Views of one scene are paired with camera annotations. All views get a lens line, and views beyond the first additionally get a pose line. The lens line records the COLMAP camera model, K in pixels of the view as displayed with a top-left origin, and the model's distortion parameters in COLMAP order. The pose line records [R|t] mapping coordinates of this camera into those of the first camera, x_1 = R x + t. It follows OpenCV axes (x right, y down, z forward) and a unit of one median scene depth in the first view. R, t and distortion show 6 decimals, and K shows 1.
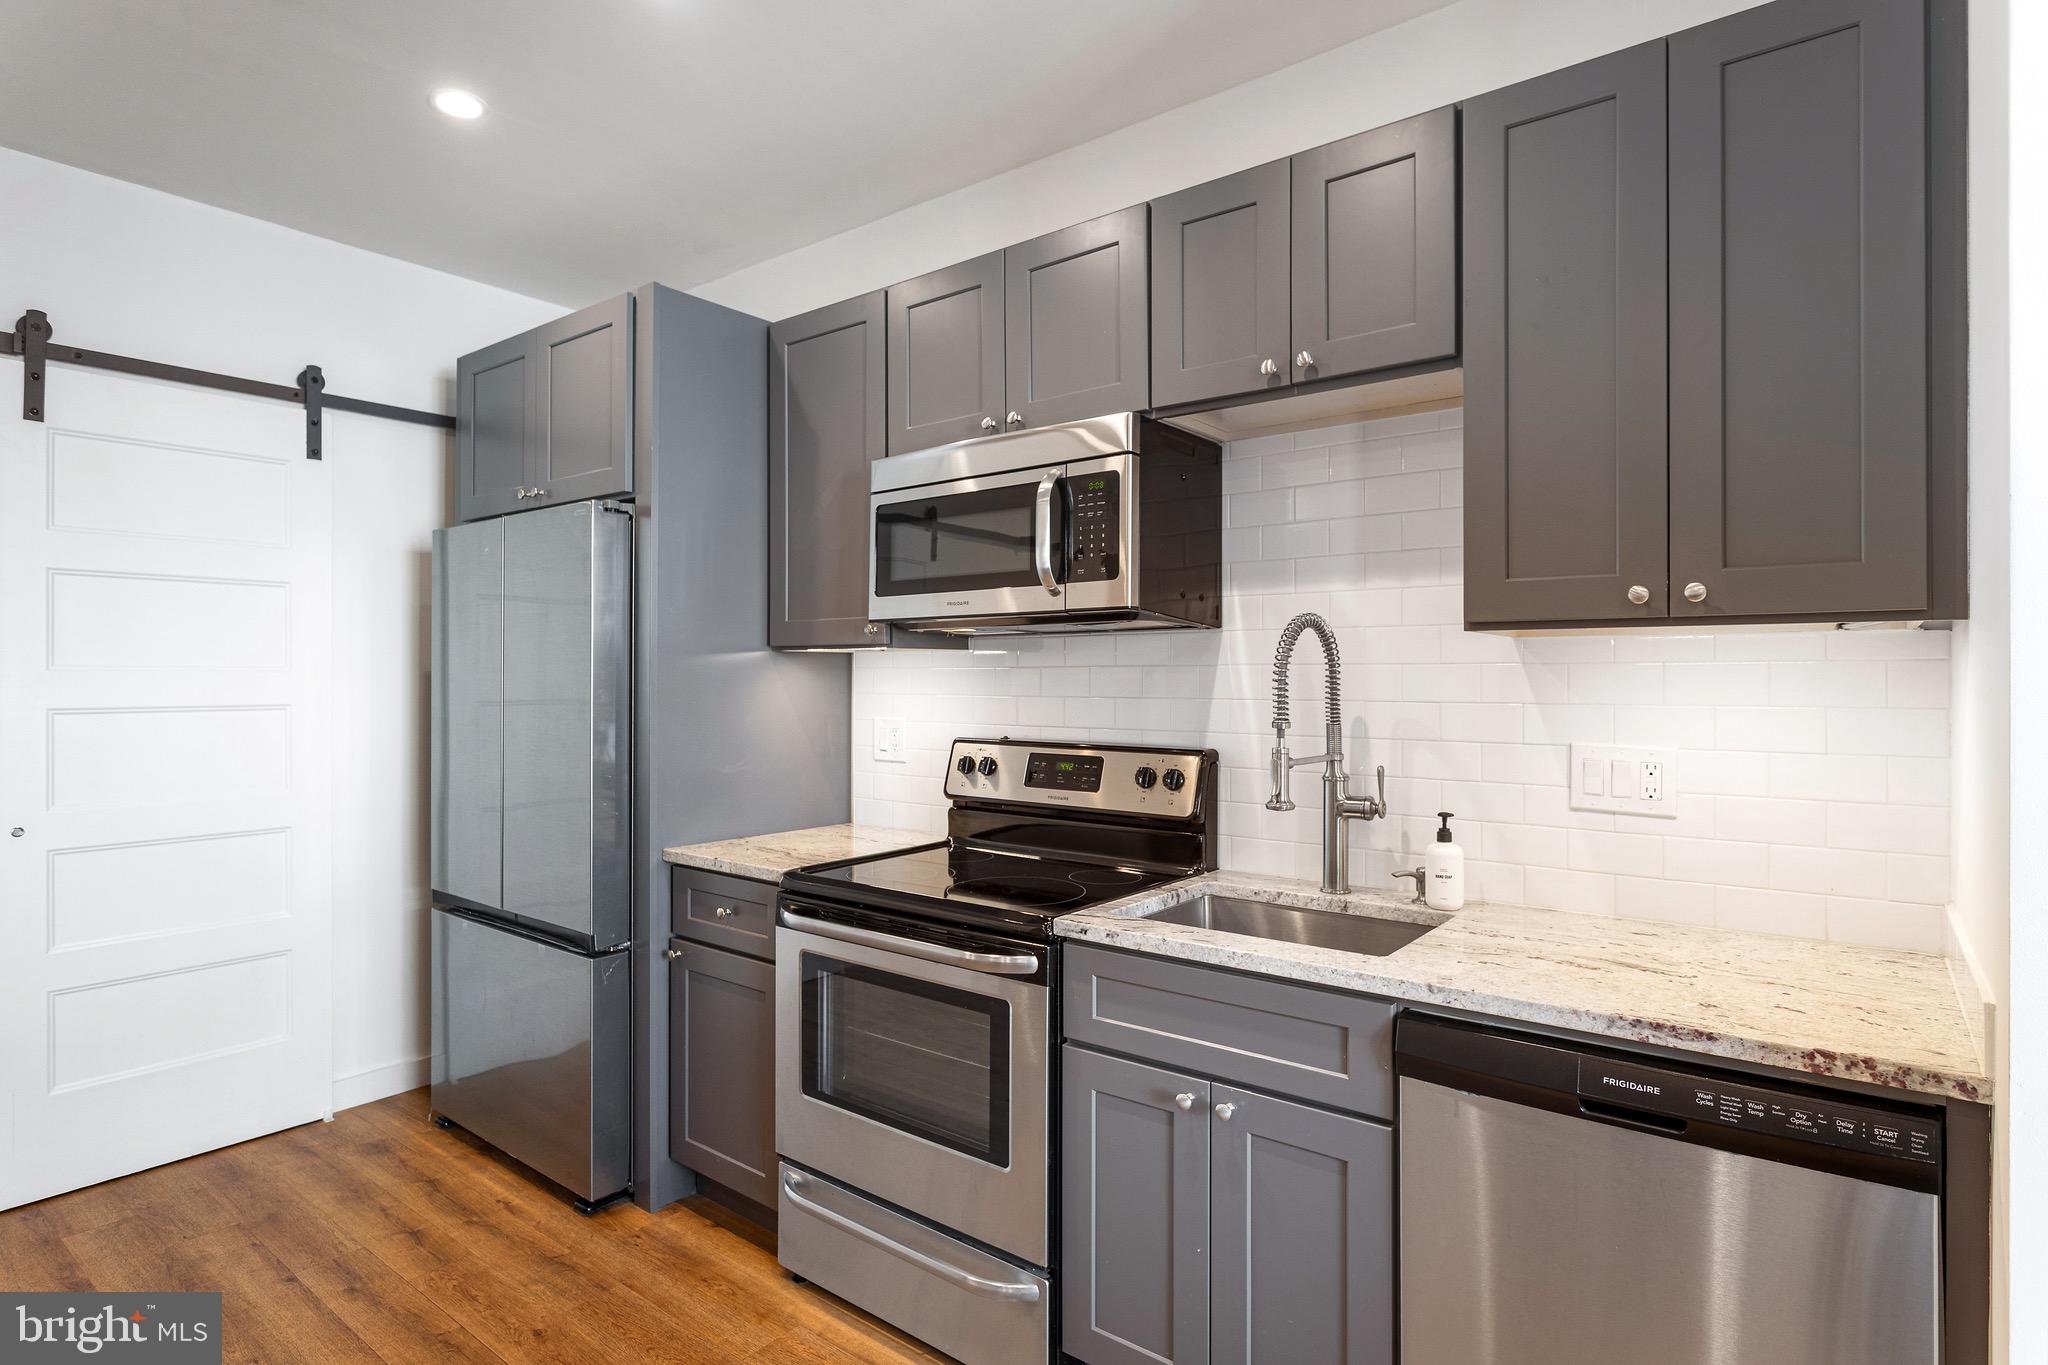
lens RADIAL K [[1070.9, 0, 1024.0], [0, 1070.9, 682.5], [0, 0, 1]] dist [-0.035079, 0.014785]
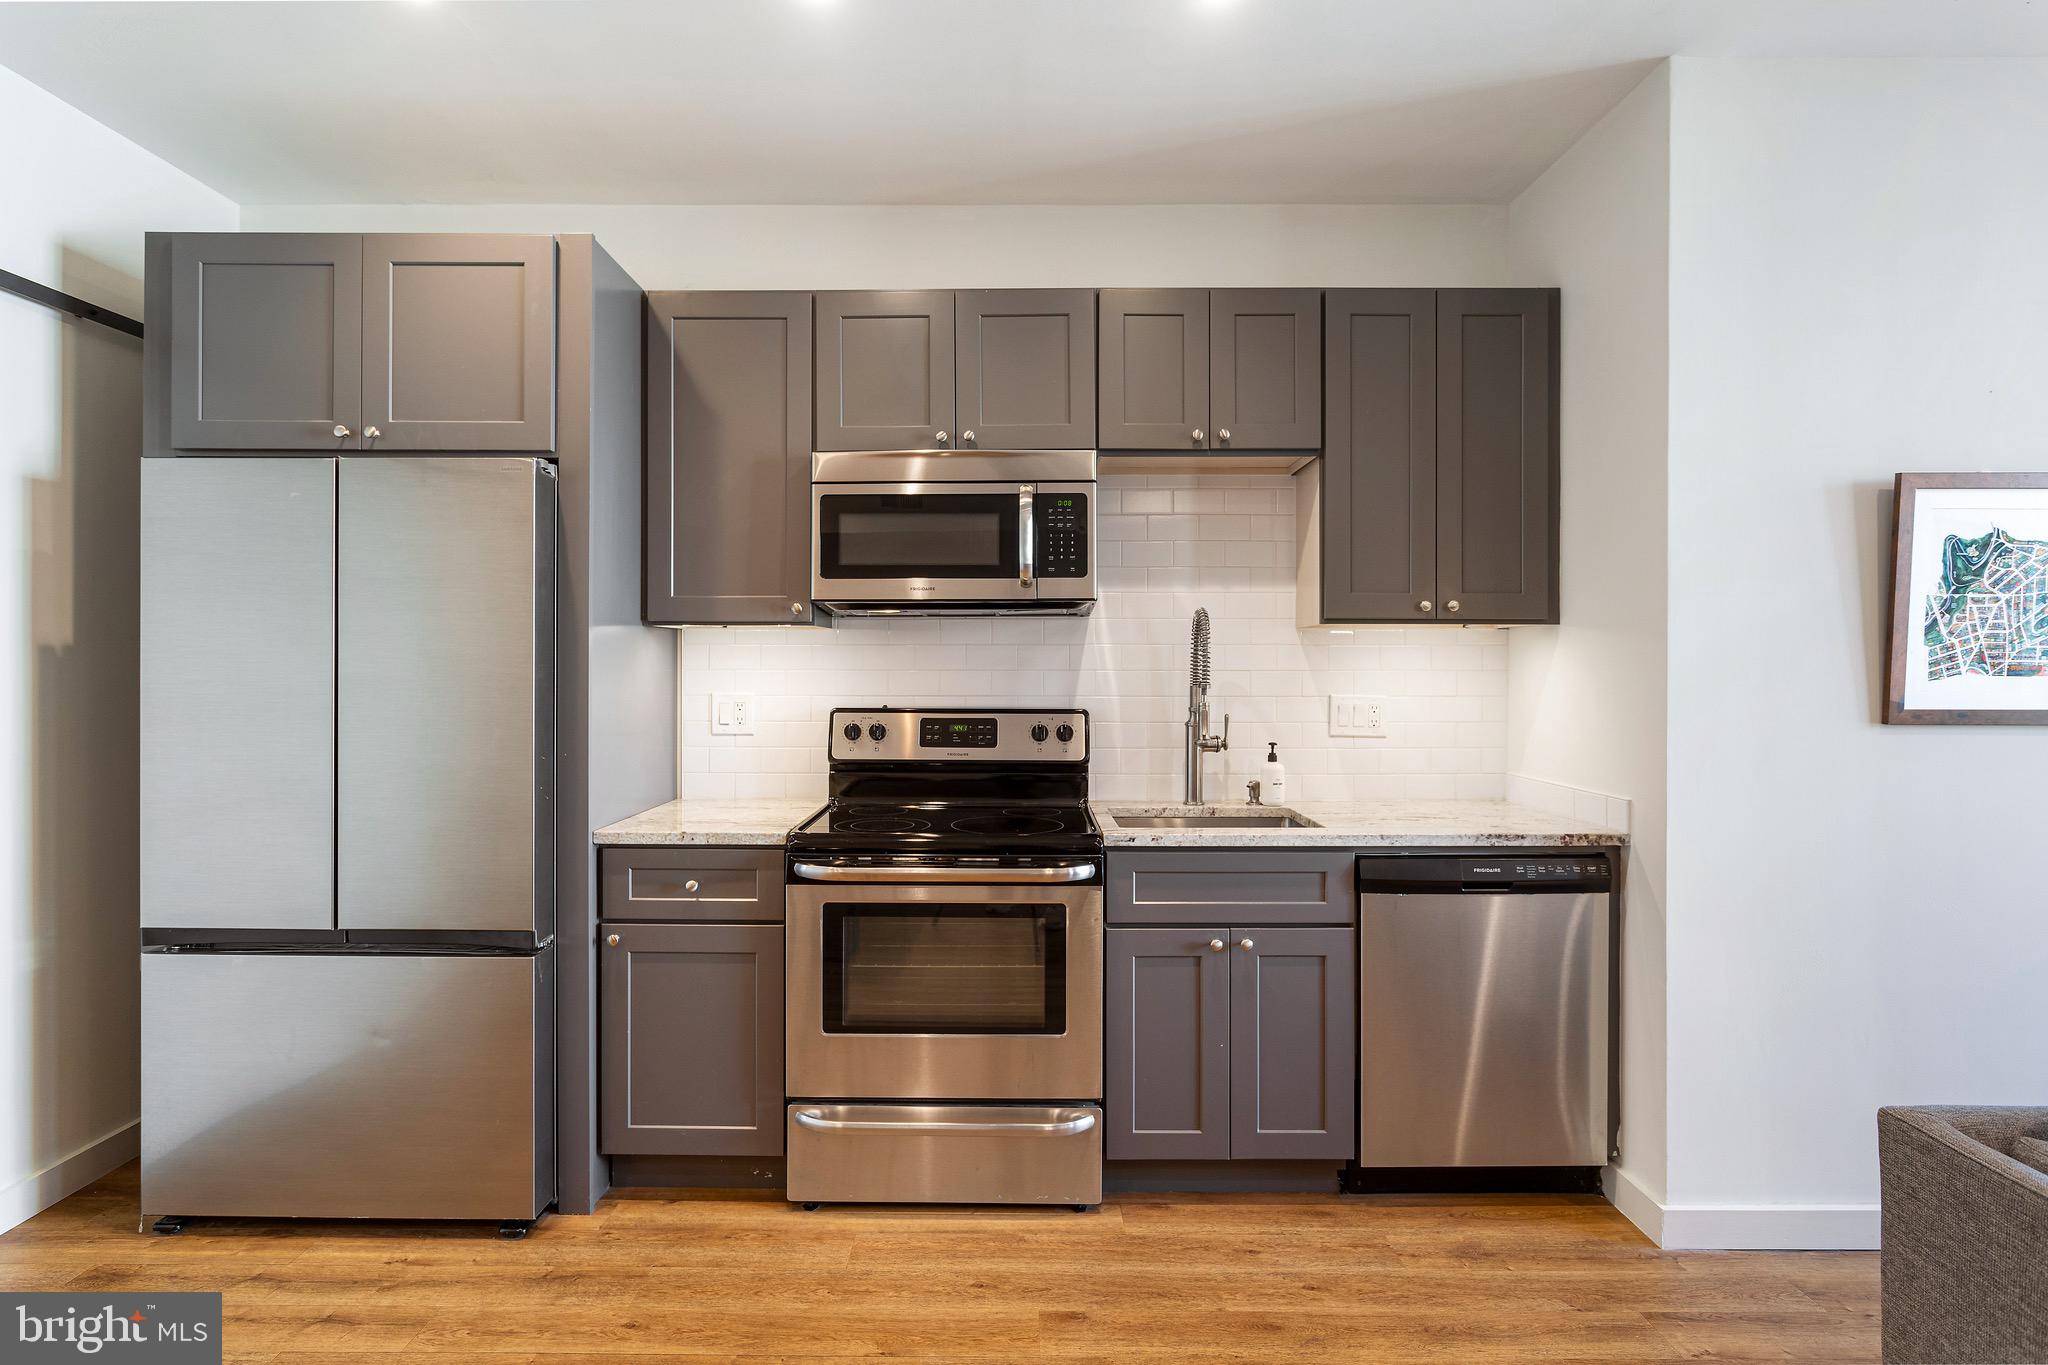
lens RADIAL K [[1070.9, 0, 1024.0], [0, 1070.9, 682.5], [0, 0, 1]] dist [-0.035079, 0.014785]
pose [[0.786298, -0.011854, 0.617734, -0.741385], [0.002655, 0.999872, 0.015809, 0.010201], [-0.617842, -0.010790, 0.786228, 0.018249]]
